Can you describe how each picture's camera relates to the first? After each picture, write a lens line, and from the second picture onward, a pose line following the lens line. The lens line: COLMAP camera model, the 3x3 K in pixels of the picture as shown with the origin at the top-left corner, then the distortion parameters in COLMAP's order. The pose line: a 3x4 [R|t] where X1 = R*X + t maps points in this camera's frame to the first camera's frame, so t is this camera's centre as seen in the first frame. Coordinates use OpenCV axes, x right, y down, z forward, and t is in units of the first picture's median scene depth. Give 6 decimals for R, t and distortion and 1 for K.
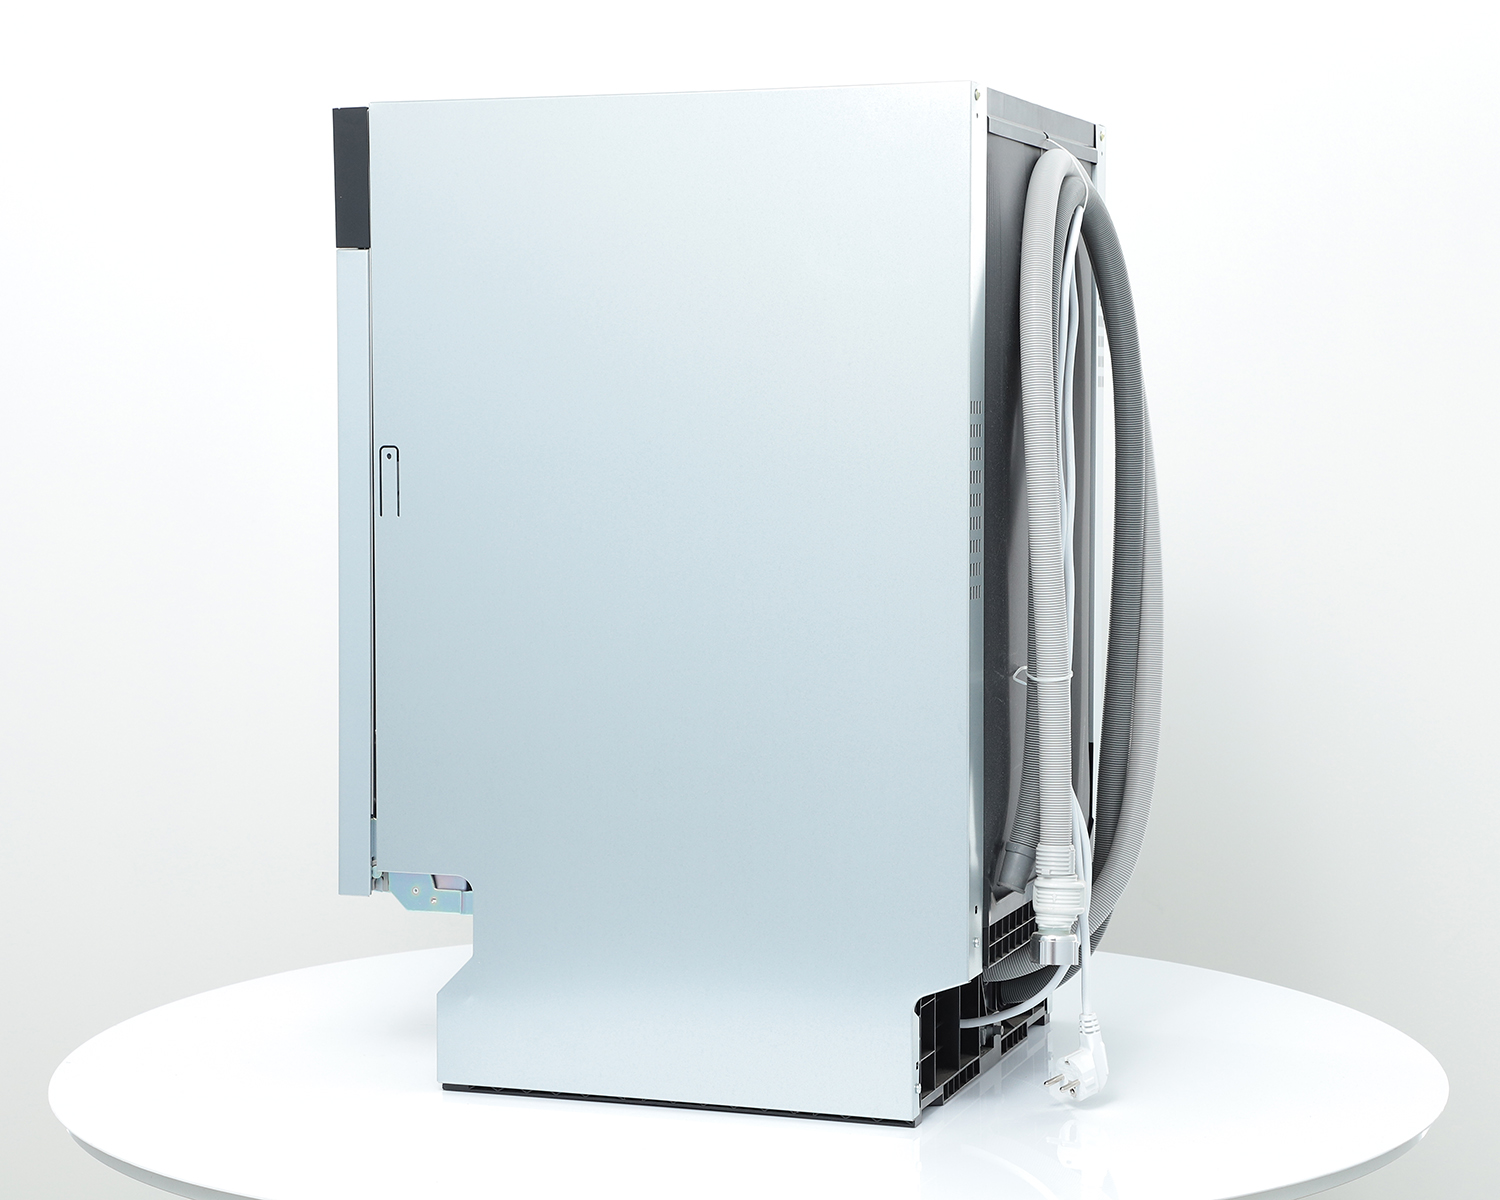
lens RADIAL K [[3089.7, 0, 750.0], [0, 3089.7, 600.0], [0, 0, 1]] dist [0.019912, -0.009294]
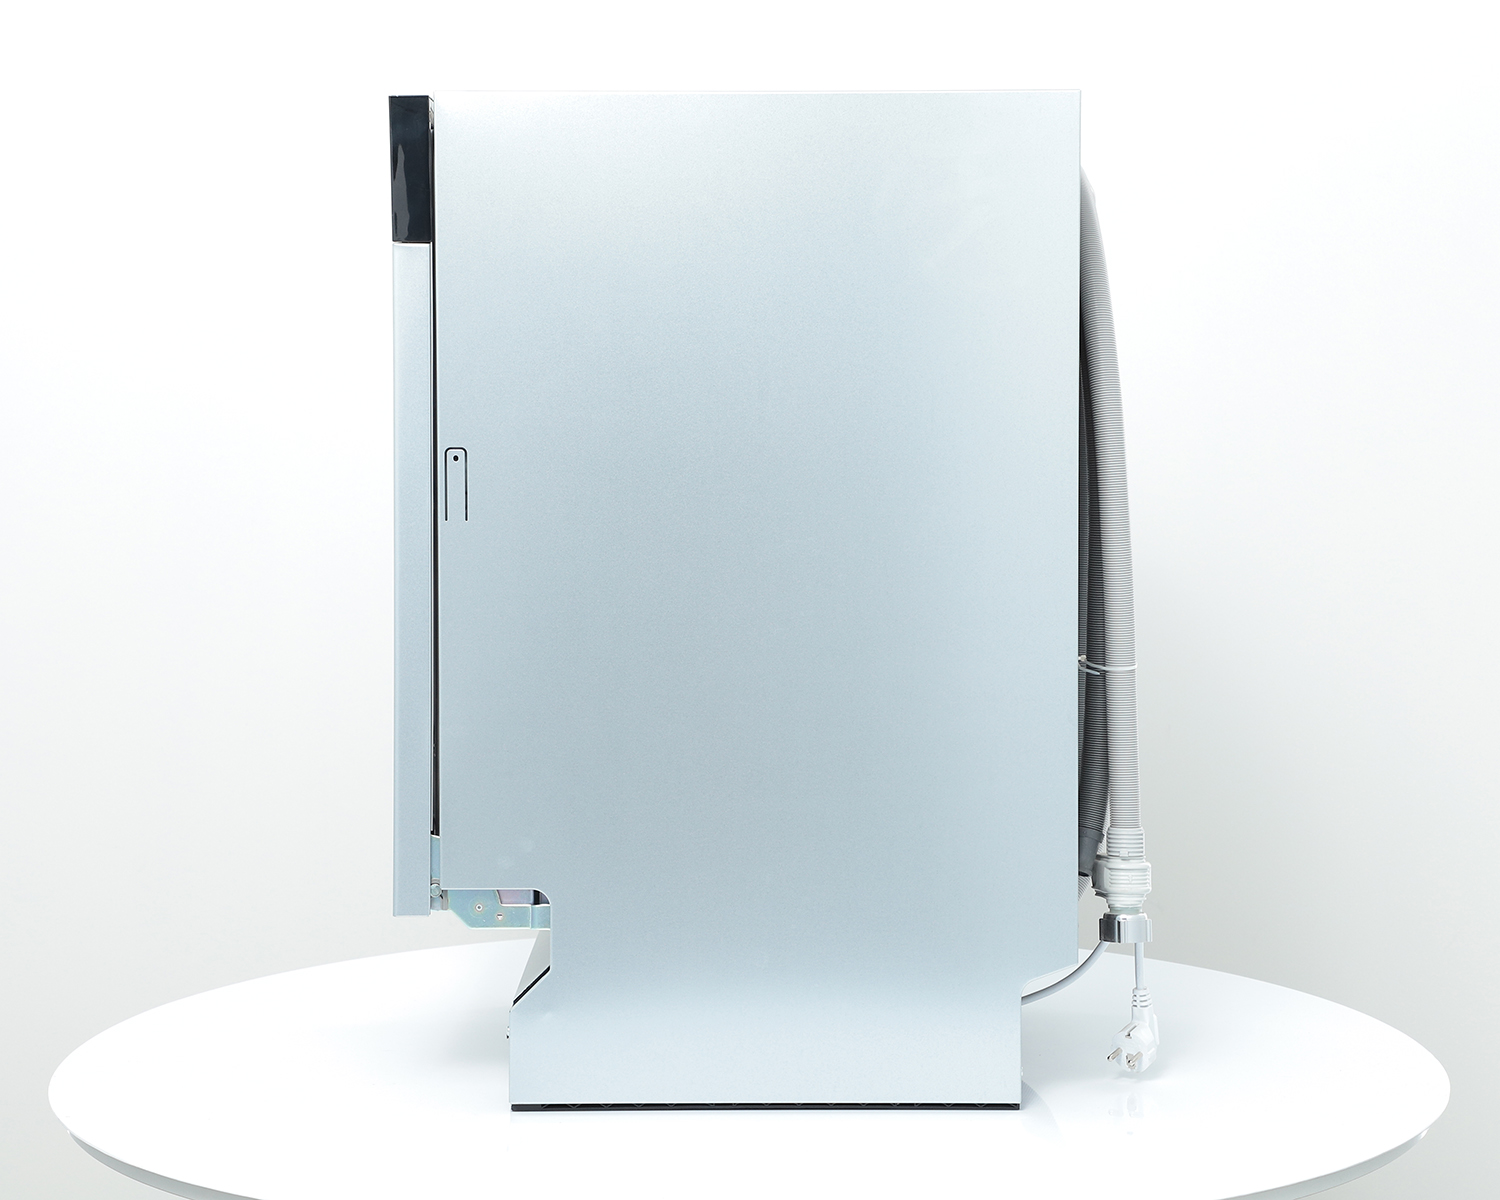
lens RADIAL K [[3089.7, 0, 750.0], [0, 3089.7, 600.0], [0, 0, 1]] dist [0.019912, -0.009294]
pose [[0.942012, -0.023276, 0.334771, -0.355724], [0.022598, 0.999727, 0.005923, -0.006003], [-0.334818, 0.001986, 0.942281, 0.061650]]
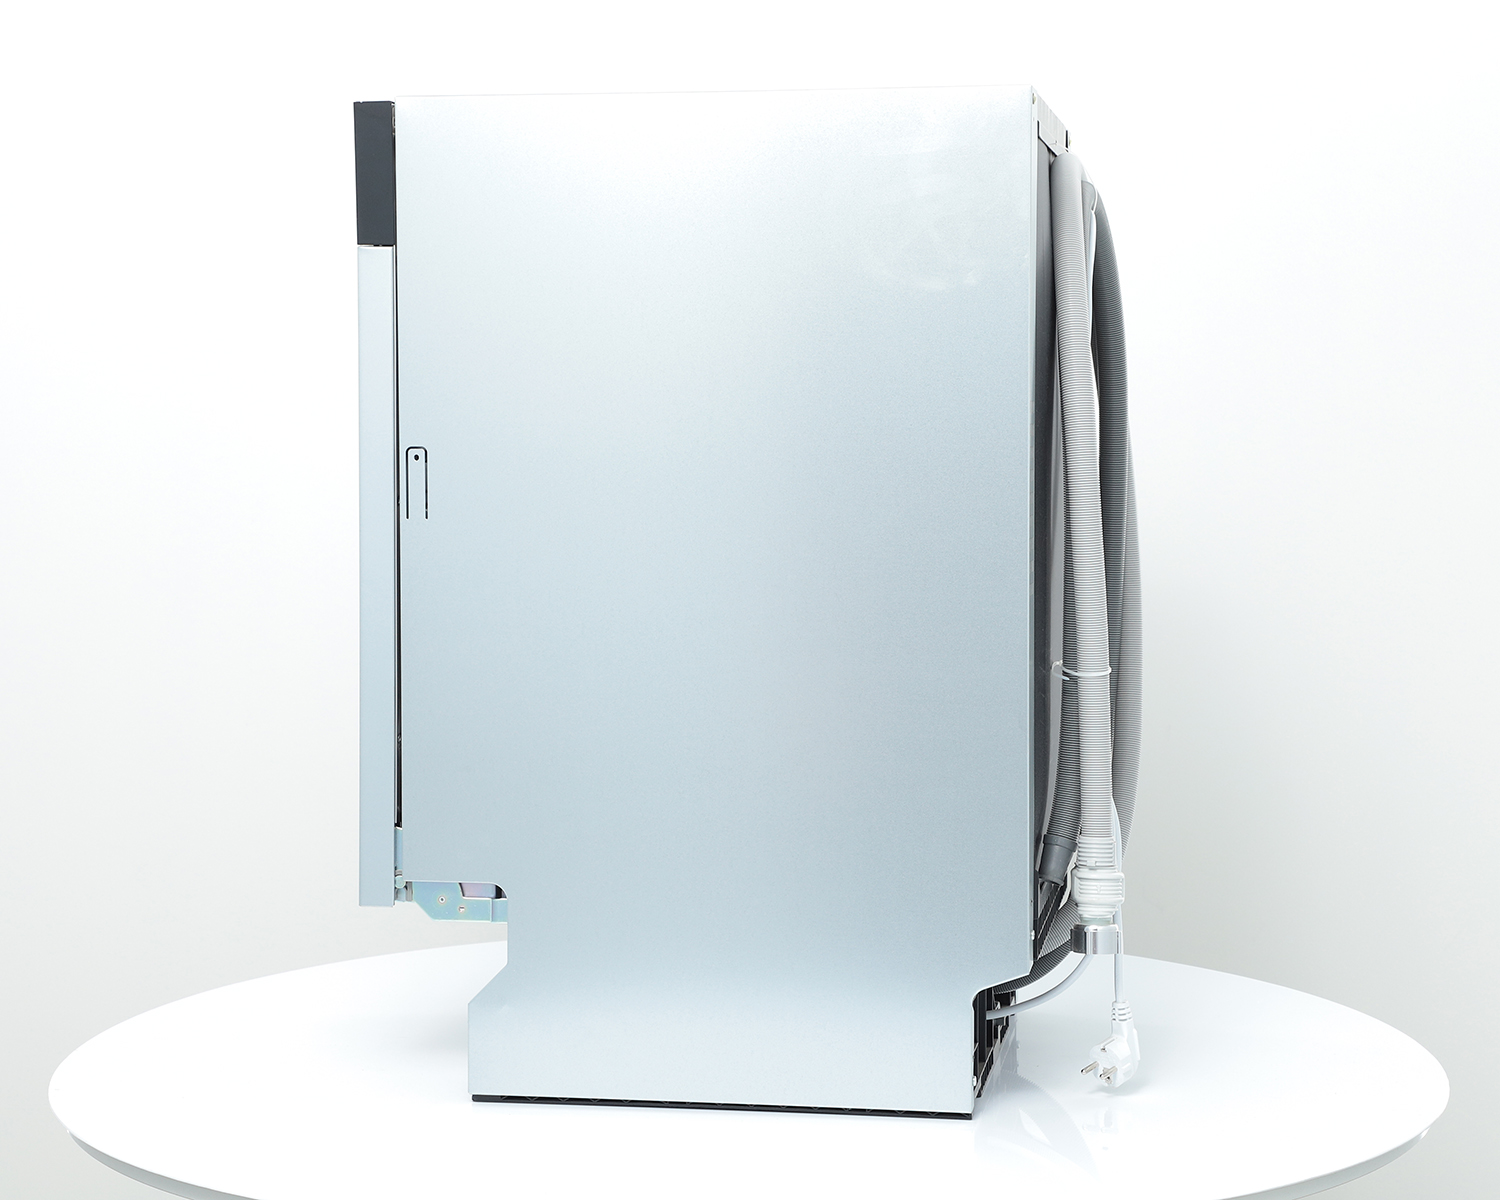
lens RADIAL K [[3089.7, 0, 750.0], [0, 3089.7, 600.0], [0, 0, 1]] dist [0.019912, -0.009294]
pose [[0.984950, -0.011415, 0.172464, -0.183103], [0.011641, 0.999932, -0.000298, 0.000274], [-0.172449, 0.002301, 0.985016, 0.015892]]
